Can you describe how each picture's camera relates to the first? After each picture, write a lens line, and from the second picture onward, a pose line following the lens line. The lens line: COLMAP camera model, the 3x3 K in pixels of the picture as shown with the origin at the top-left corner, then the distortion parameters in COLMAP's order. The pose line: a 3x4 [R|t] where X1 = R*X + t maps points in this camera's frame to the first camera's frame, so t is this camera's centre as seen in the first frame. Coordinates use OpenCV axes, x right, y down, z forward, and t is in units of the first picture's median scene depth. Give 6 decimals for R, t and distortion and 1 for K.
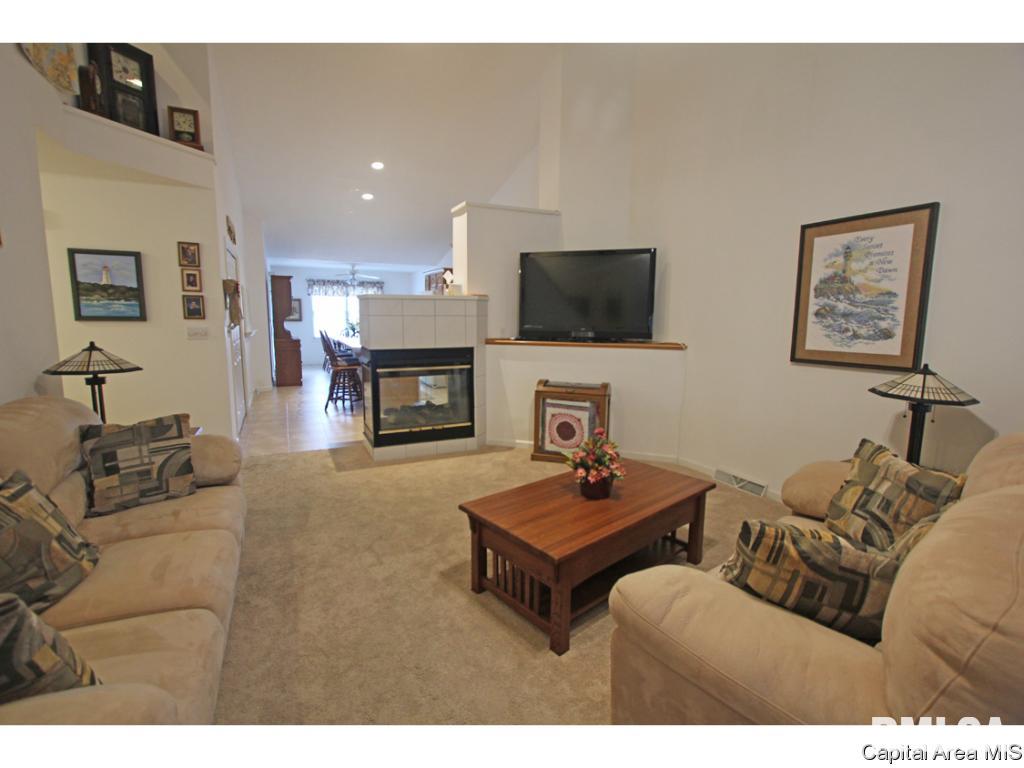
lens RADIAL K [[471.1, 0, 508.8], [0, 471.1, 383.5], [0, 0, 1]] dist [-0.014569, 0.000747]
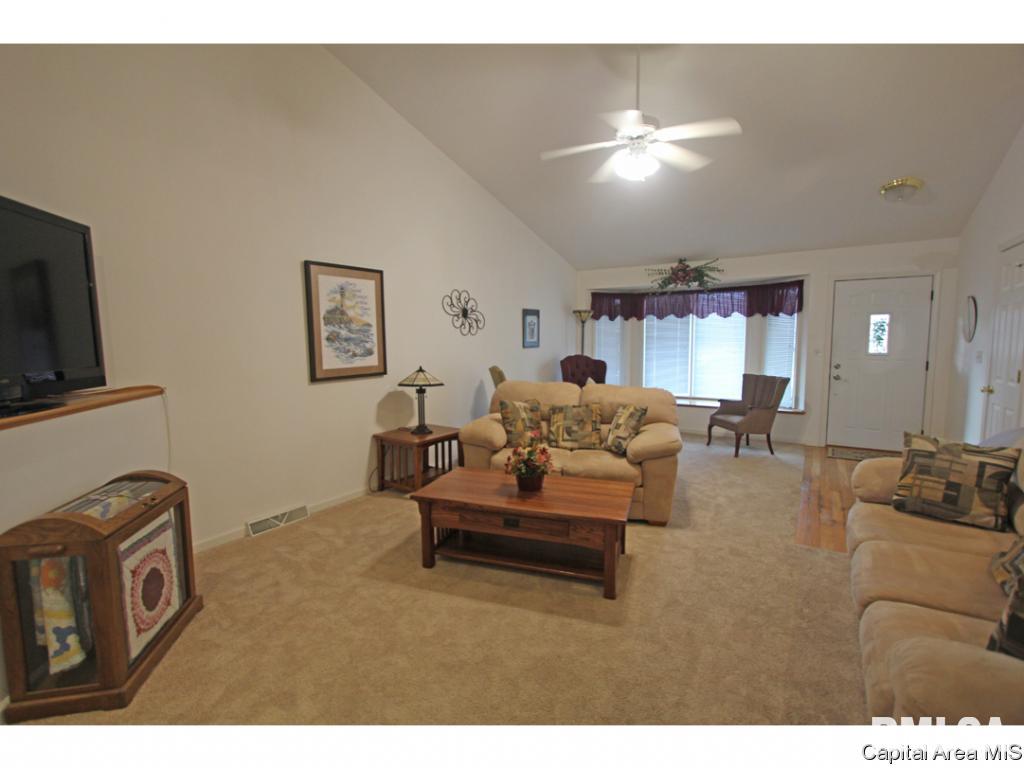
lens RADIAL K [[471.1, 0, 508.8], [0, 471.1, 383.5], [0, 0, 1]] dist [-0.014569, 0.000747]
pose [[-0.508356, -0.087818, 0.856658, -0.647549], [0.129288, 0.975728, 0.176745, -0.200207], [-0.851387, 0.200605, -0.484663, 1.275281]]
